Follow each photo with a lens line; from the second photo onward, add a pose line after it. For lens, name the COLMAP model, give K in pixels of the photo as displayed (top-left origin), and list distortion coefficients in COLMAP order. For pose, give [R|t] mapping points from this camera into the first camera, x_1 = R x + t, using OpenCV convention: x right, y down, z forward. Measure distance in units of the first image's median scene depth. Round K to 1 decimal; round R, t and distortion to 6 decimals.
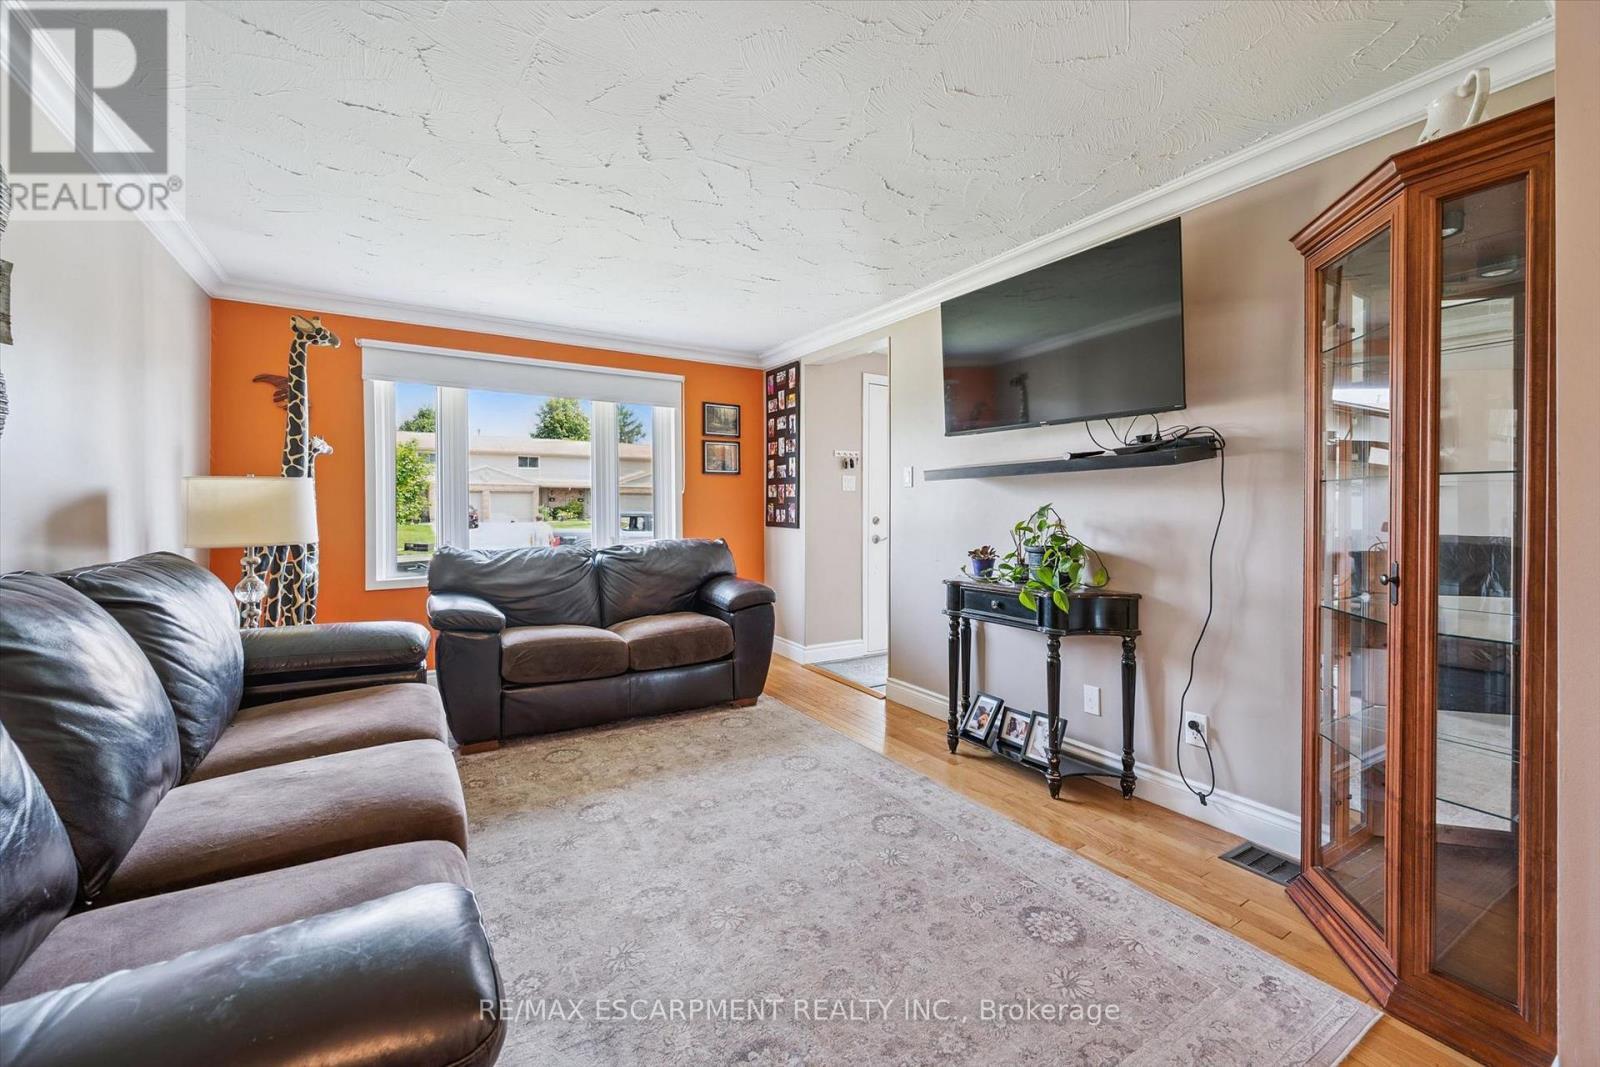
lens RADIAL K [[652.1, 0, 799.1], [0, 652.1, 511.7], [0, 0, 1]] dist [0.000235, 0.000028]
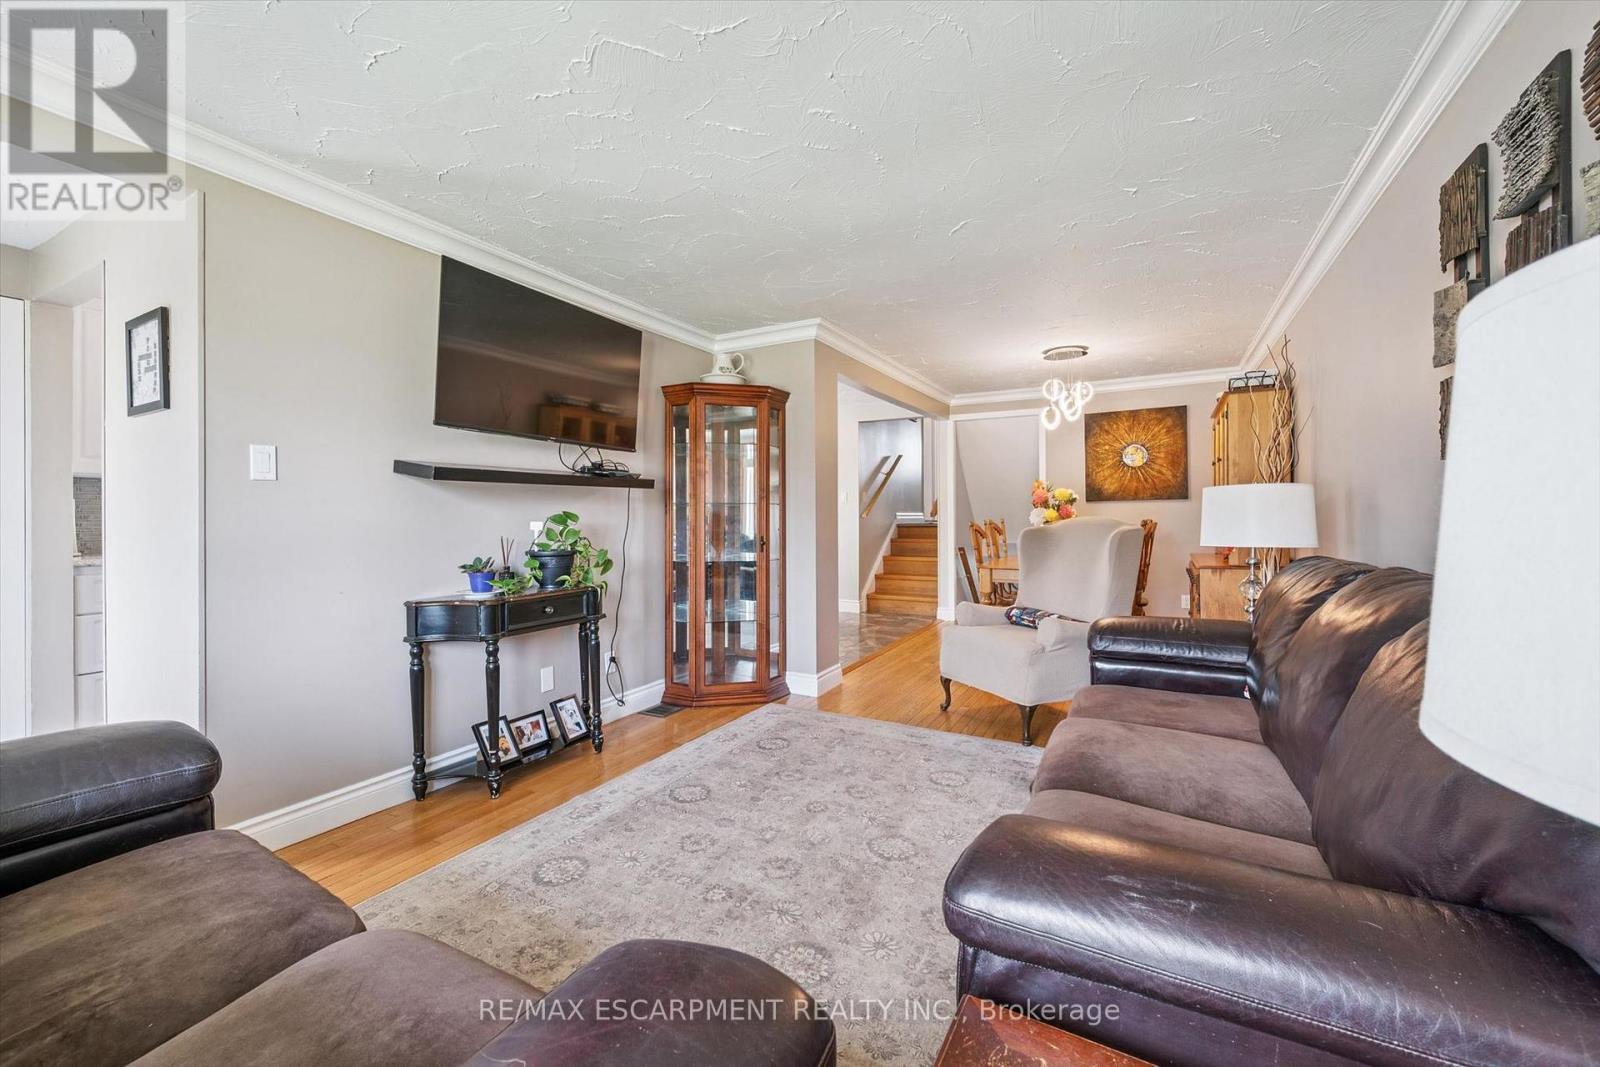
lens RADIAL K [[631.8, 0, 802.1], [0, 631.8, 538.1], [0, 0, 1]] dist [0.000008, 0.000044]
pose [[-0.497188, -0.031664, 0.867065, -0.924121], [0.003160, 0.999261, 0.038304, -0.011846], [-0.867637, 0.021785, -0.496720, 1.406592]]
